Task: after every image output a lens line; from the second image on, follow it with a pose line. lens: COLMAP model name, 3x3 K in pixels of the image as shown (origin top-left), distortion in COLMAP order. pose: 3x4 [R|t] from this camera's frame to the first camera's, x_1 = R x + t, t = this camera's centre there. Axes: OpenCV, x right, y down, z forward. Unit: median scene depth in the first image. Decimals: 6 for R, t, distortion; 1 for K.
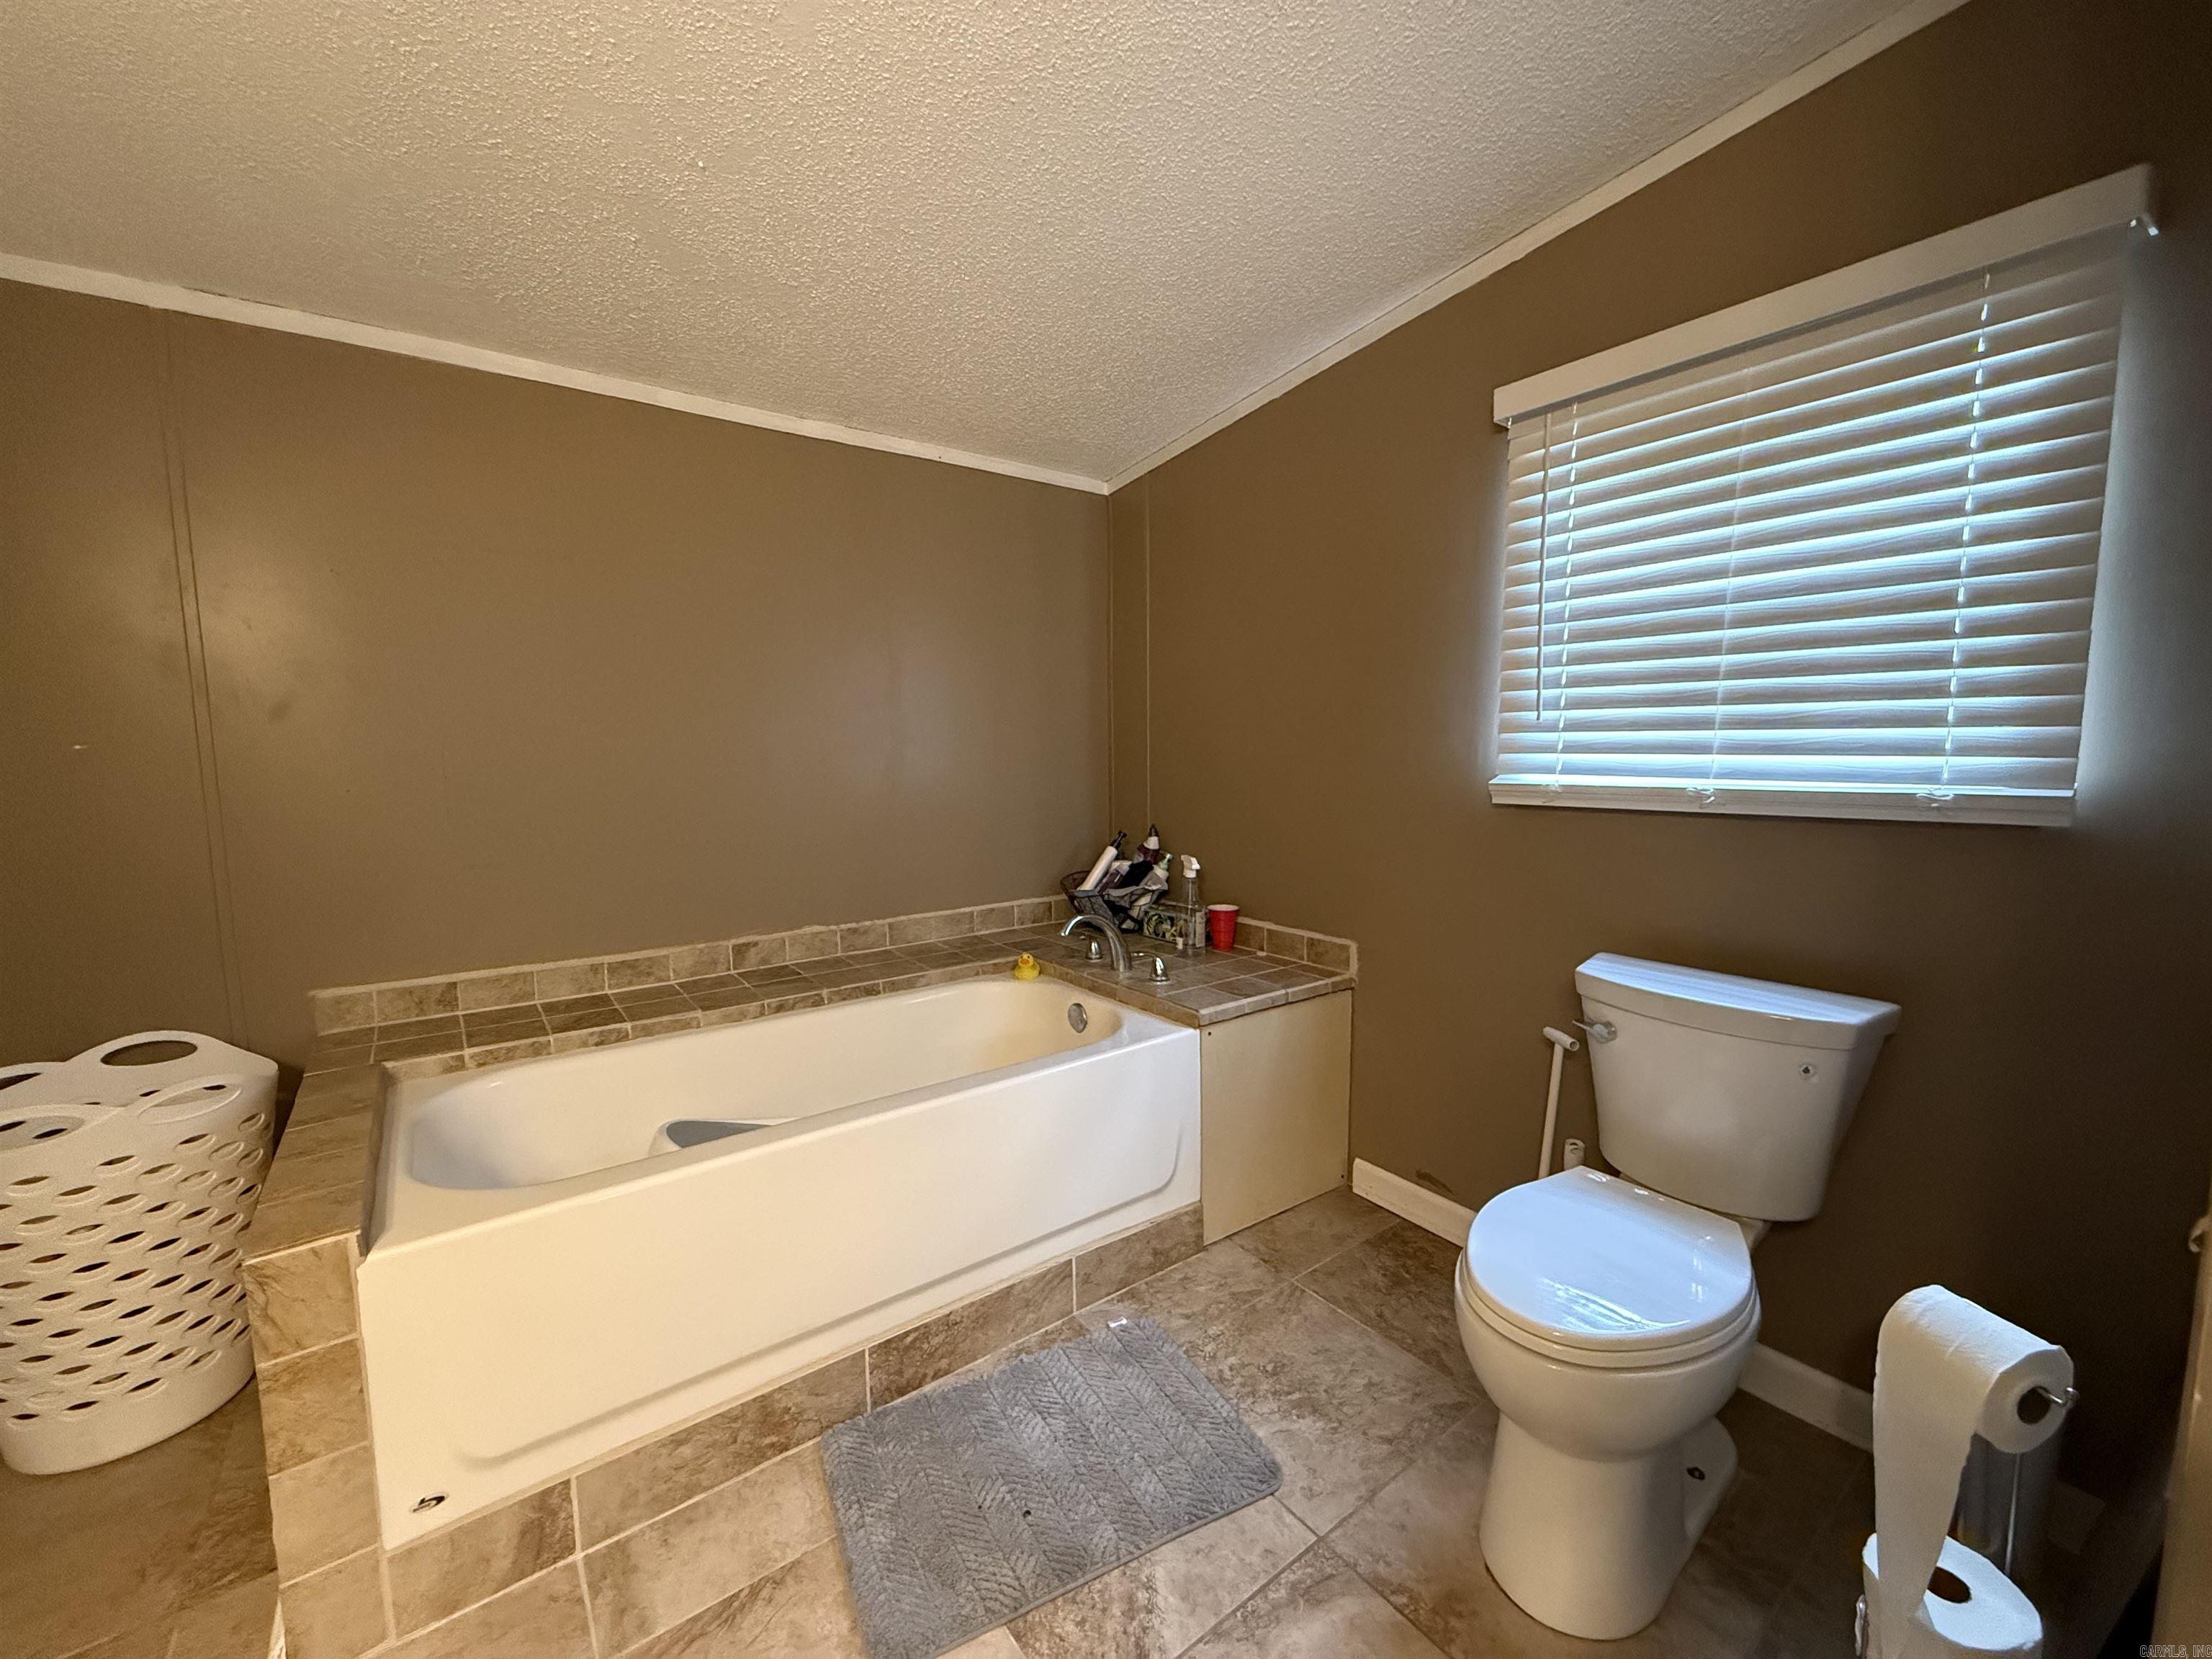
lens RADIAL K [[885.8, 0, 1104.1], [0, 885.8, 828.6], [0, 0, 1]] dist [-0.000977, -0.000341]
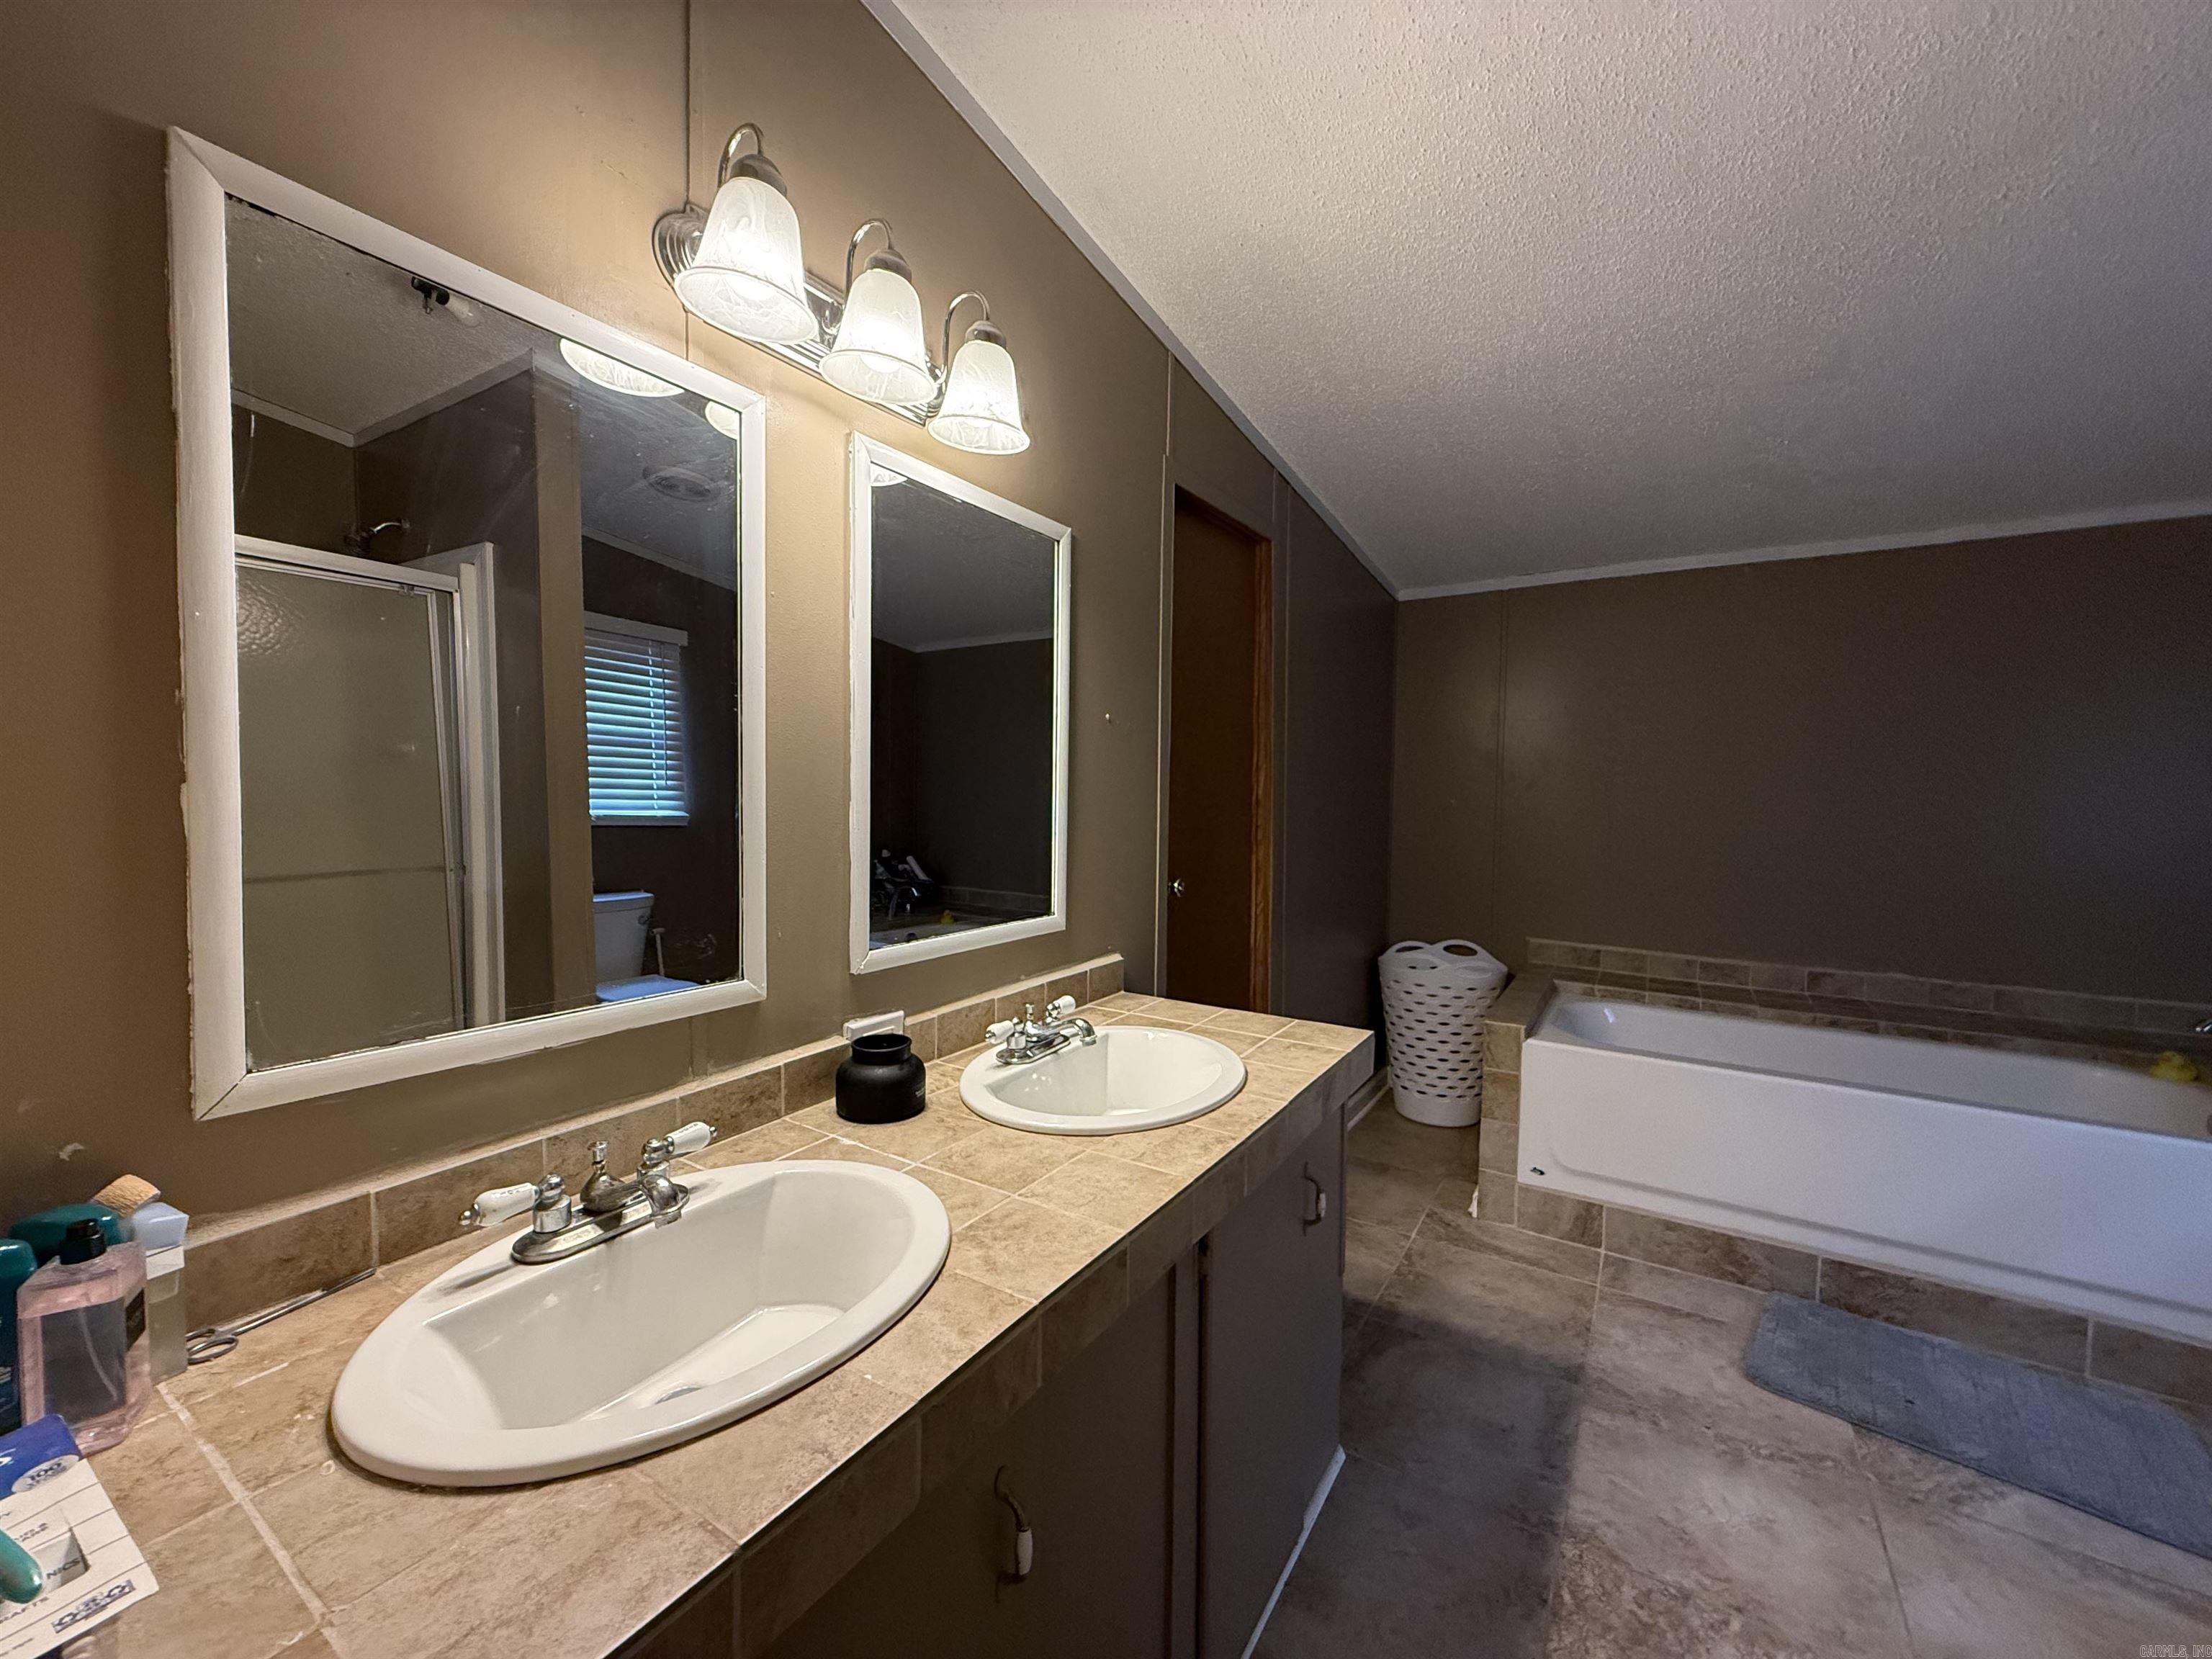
lens RADIAL K [[885.8, 0, 1110.1], [0, 885.8, 832.0], [0, 0, 1]] dist [-0.000977, -0.000341]
pose [[0.356199, 0.054008, -0.932848, 0.704694], [-0.113240, 0.993465, 0.014278, 0.058383], [0.927523, 0.100550, 0.359987, -0.687990]]
